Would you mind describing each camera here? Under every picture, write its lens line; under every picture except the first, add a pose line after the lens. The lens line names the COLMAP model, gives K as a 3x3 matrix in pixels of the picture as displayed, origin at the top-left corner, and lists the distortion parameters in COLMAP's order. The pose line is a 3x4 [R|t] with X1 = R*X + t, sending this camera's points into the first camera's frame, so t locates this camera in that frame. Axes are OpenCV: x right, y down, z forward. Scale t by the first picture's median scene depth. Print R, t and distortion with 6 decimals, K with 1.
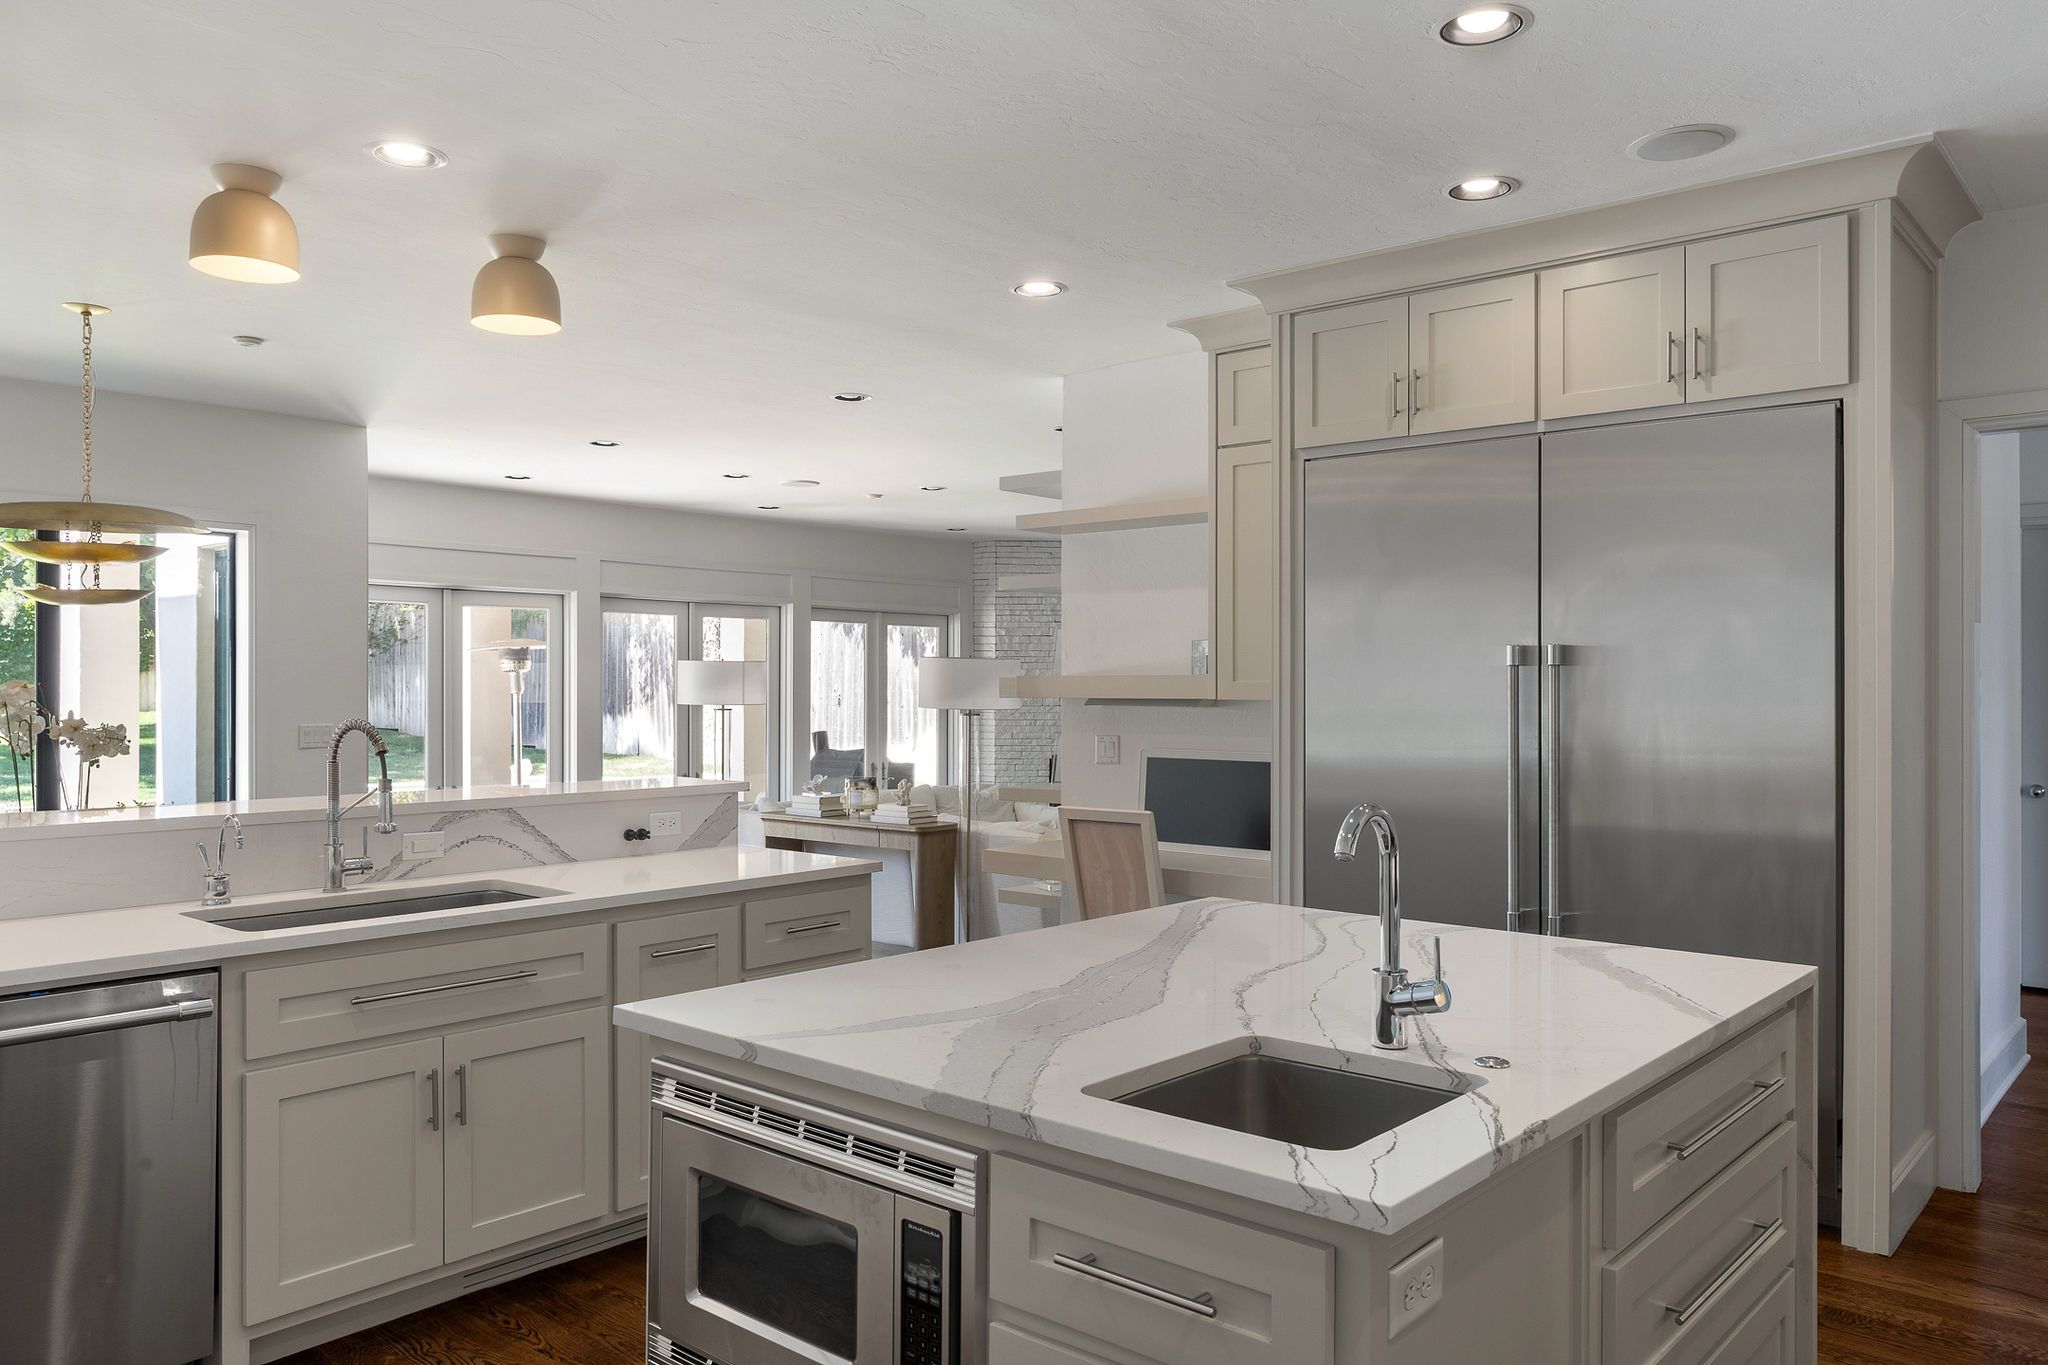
lens RADIAL K [[1467.1, 0, 1017.5], [0, 1467.1, 685.9], [0, 0, 1]] dist [-0.005575, -0.000189]
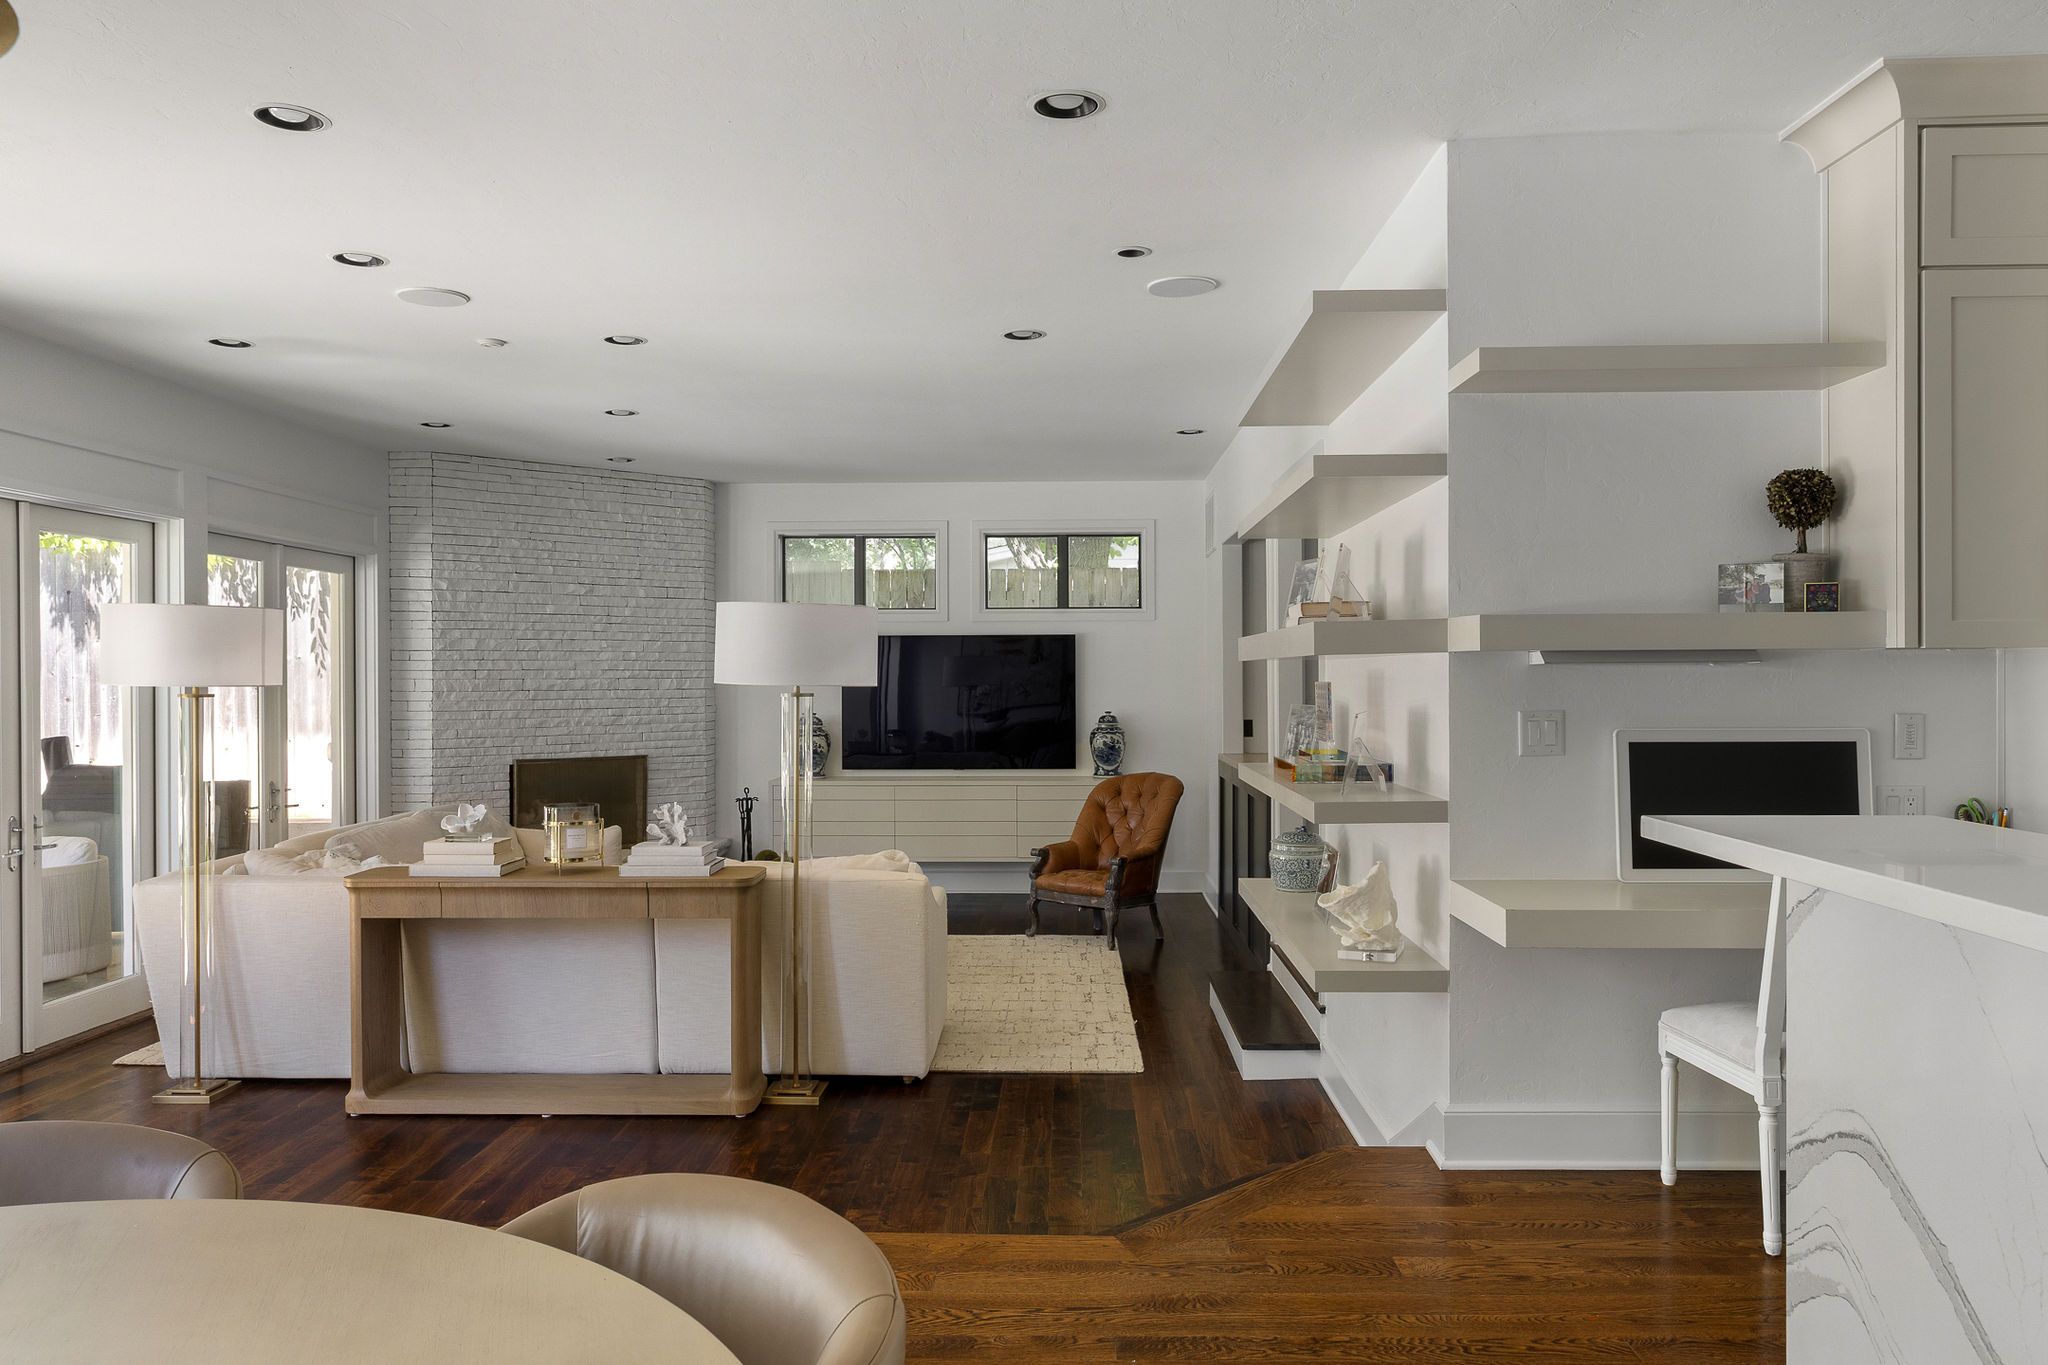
lens RADIAL K [[1467.1, 0, 1015.2], [0, 1467.1, 689.8], [0, 0, 1]] dist [-0.005575, -0.000189]
pose [[0.778902, -0.008315, 0.627091, -0.233787], [0.003683, 0.999956, 0.008684, 0.007909], [-0.627135, -0.004454, 0.778898, 0.291385]]
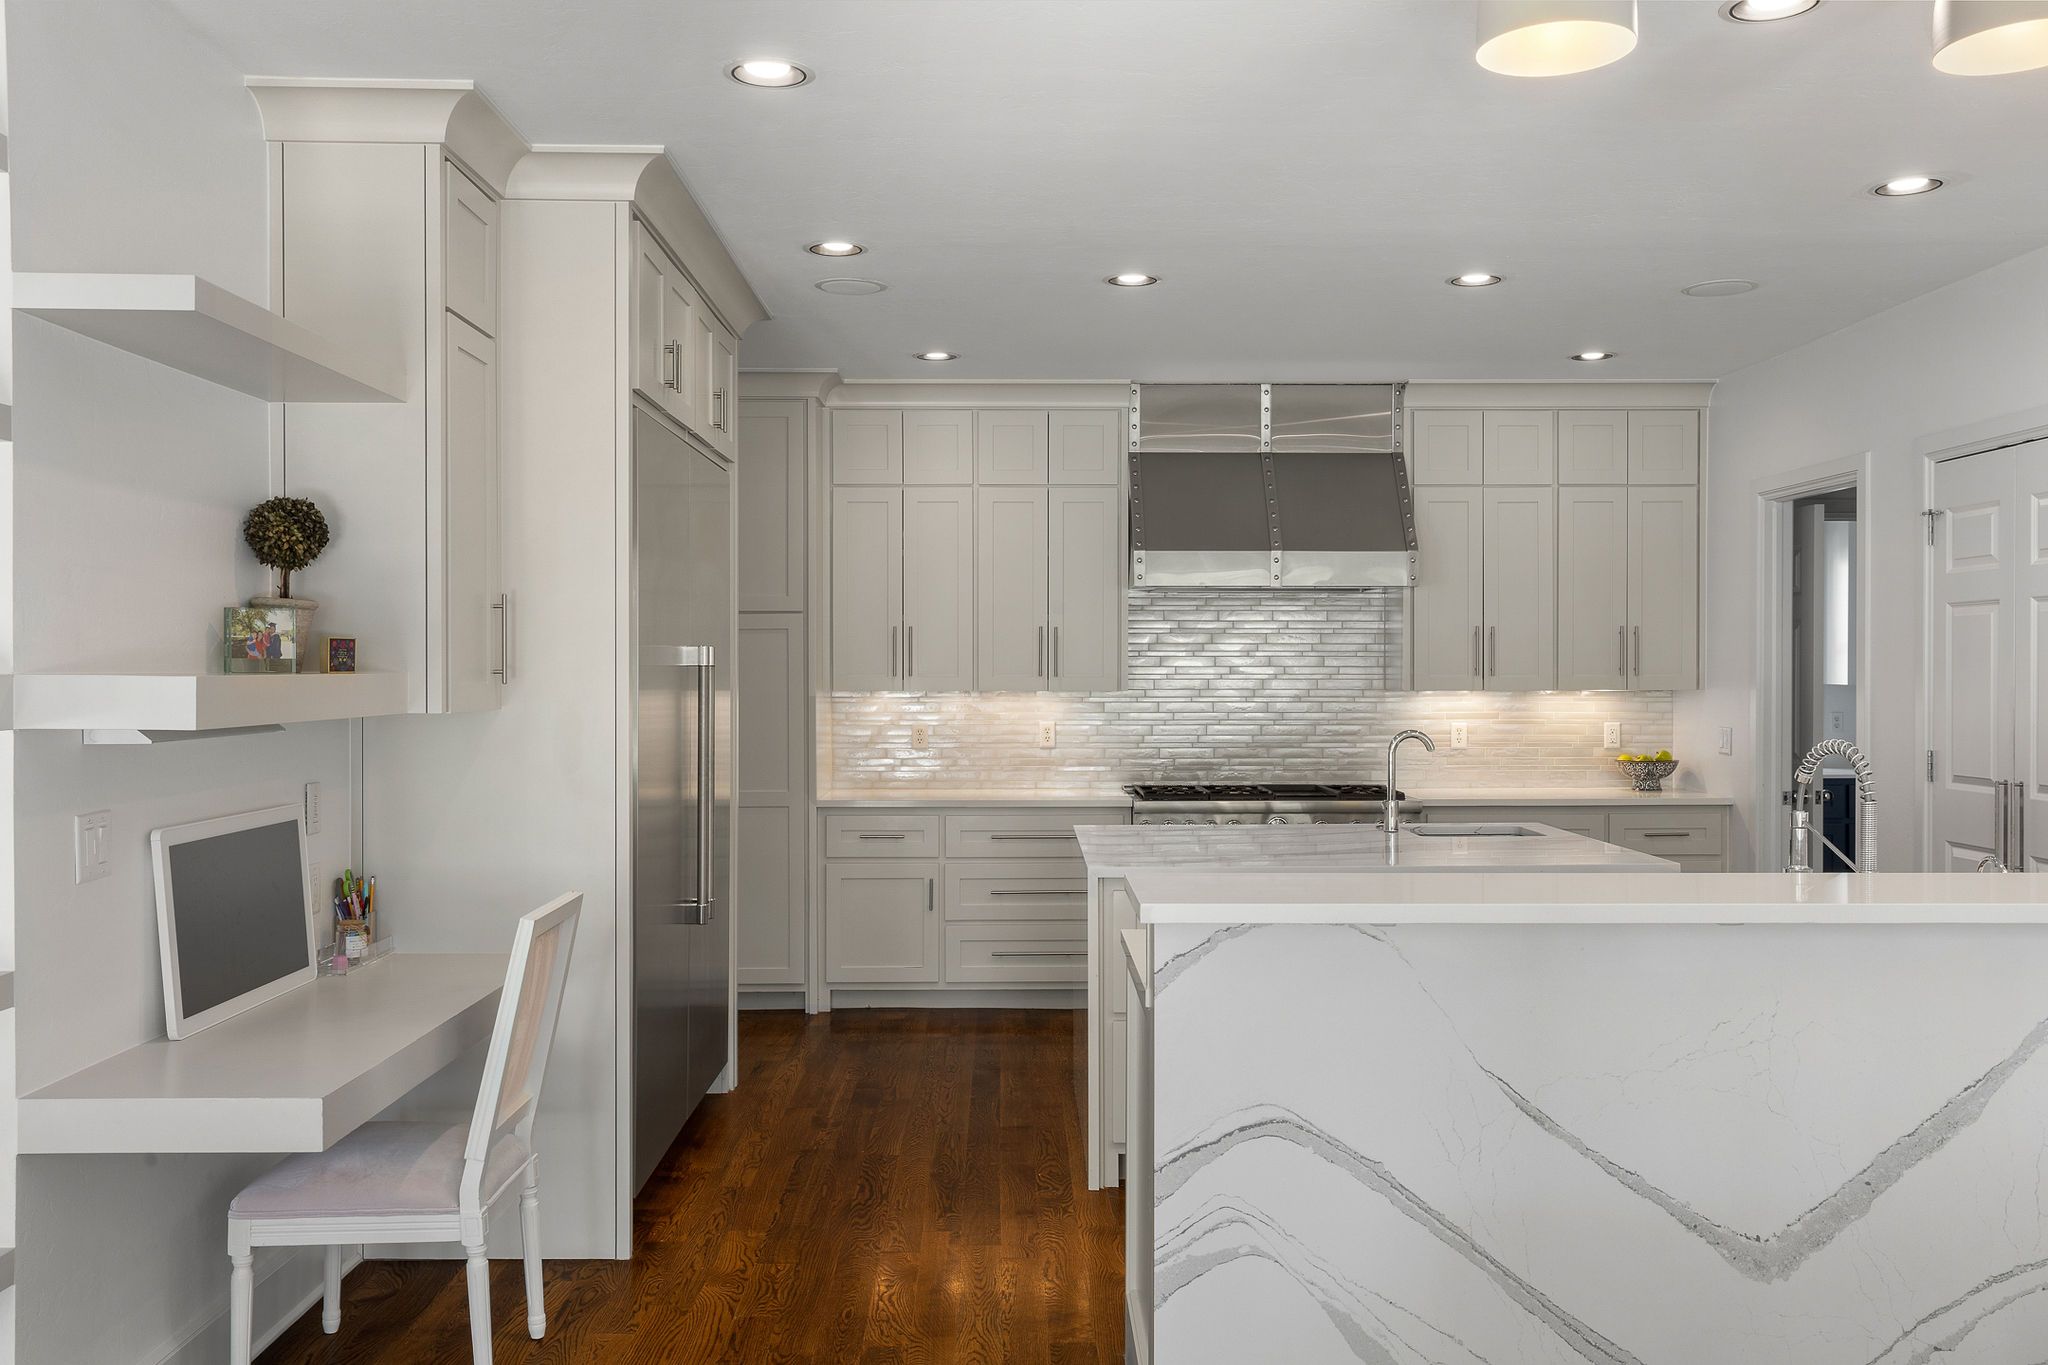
lens RADIAL K [[1846.7, 0, 1024.3], [0, 1846.7, 680.2], [0, 0, 1]] dist [-0.052903, -0.002534]
pose [[-0.661945, -0.003249, 0.749545, -0.234441], [-0.000179, 0.999991, 0.004176, -0.003306], [-0.749552, 0.002631, -0.661940, 0.515039]]
